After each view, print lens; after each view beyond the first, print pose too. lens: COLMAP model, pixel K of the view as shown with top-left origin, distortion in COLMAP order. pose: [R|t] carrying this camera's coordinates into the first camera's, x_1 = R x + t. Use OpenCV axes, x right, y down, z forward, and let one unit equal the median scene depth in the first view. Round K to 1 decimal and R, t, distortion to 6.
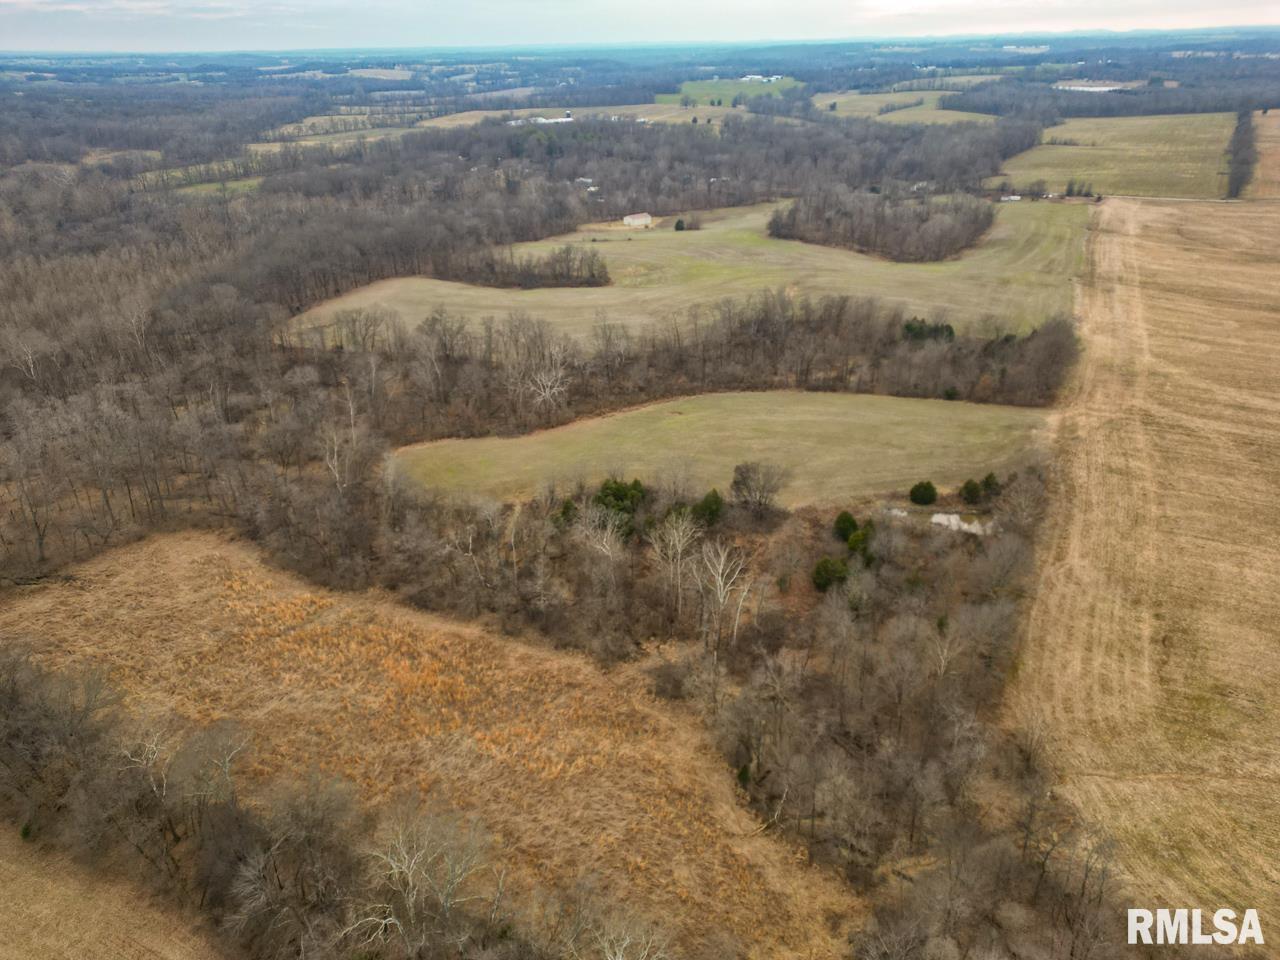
lens RADIAL K [[882.0, 0, 640.0], [0, 882.0, 478.6], [0, 0, 1]] dist [0.081178, -0.062251]
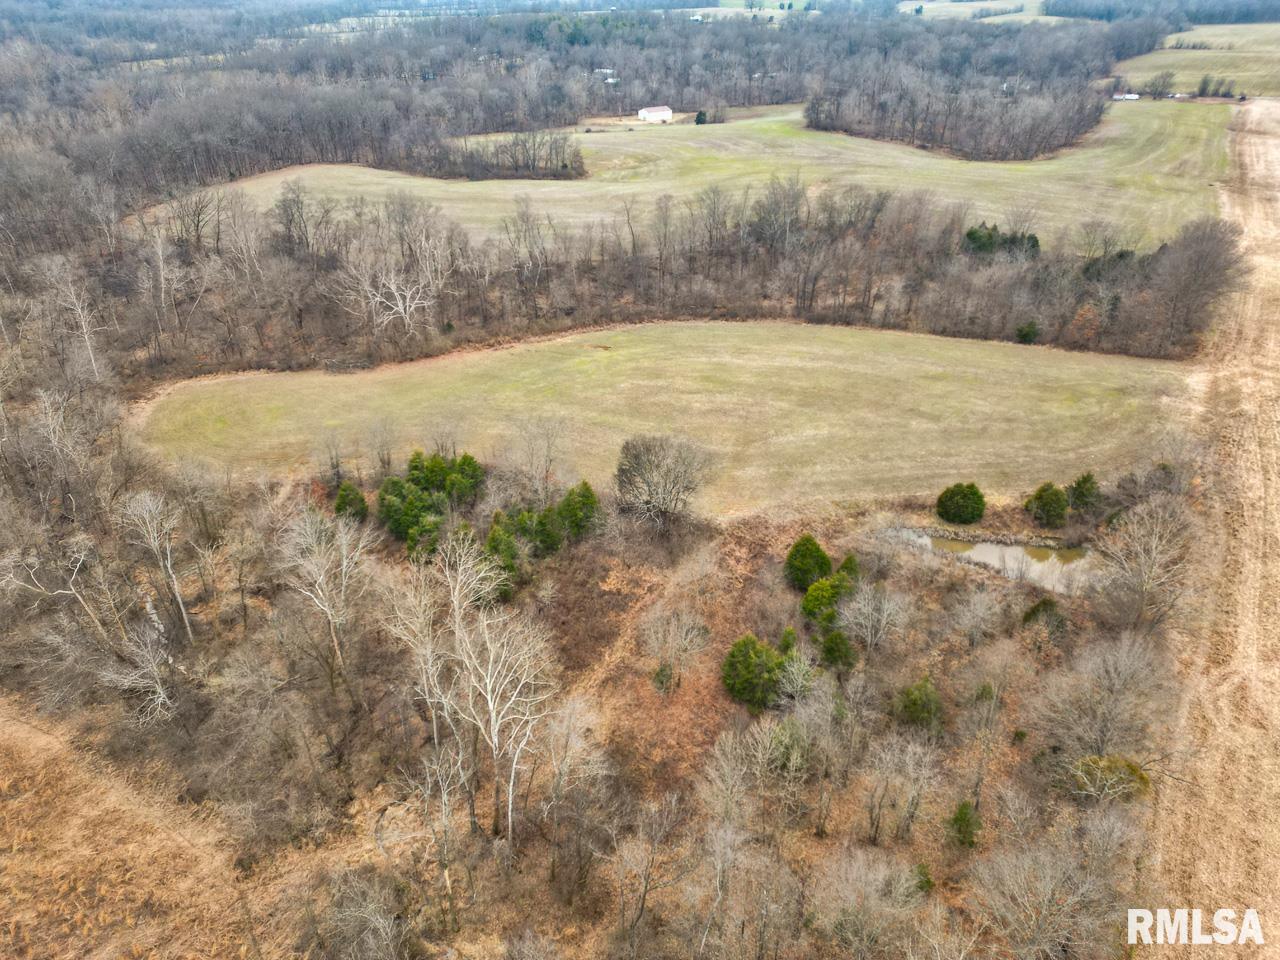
lens RADIAL K [[882.0, 0, 638.8], [0, 882.0, 478.6], [0, 0, 1]] dist [0.081178, -0.062251]
pose [[0.996425, 0.050568, -0.067680, 0.115316], [-0.045926, 0.996596, 0.068470, -0.021995], [0.070912, -0.065117, 0.995355, 0.320364]]
